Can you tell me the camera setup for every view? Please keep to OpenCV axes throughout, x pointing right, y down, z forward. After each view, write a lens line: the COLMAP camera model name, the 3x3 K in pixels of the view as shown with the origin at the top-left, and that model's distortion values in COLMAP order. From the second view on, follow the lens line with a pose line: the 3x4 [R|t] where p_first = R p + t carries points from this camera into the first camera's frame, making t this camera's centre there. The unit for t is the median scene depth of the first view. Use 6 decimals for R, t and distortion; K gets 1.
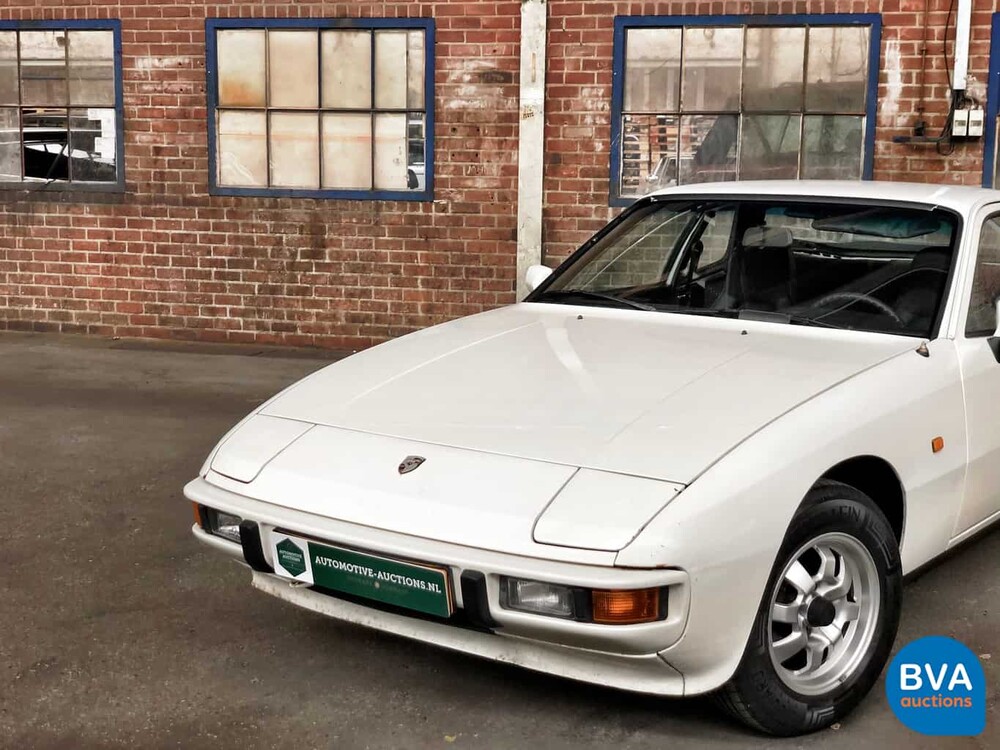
lens RADIAL K [[1469.7, 0, 507.8], [0, 1469.7, 359.3], [0, 0, 1]] dist [0.089524, 0.000000]
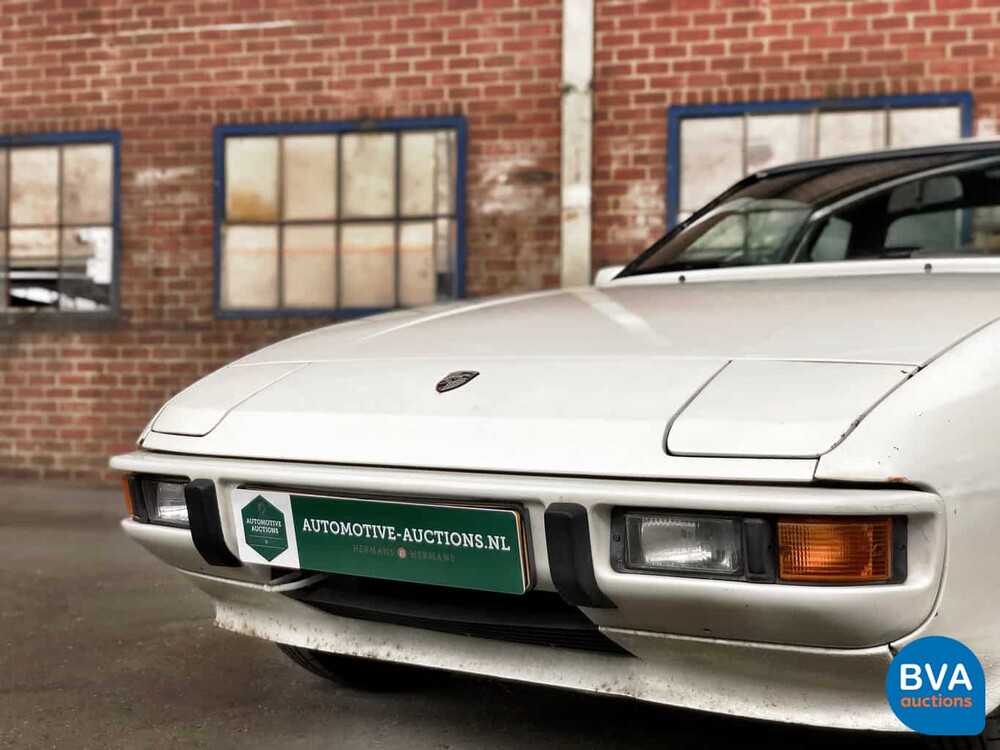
lens RADIAL K [[1469.7, 0, 509.6], [0, 1469.7, 379.1], [0, 0, 1]] dist [0.089524, 0.000000]
pose [[0.999869, -0.008699, -0.013665, -0.012521], [0.006618, 0.989332, -0.145527, 0.060042], [0.014785, 0.145417, 0.989260, 0.137875]]
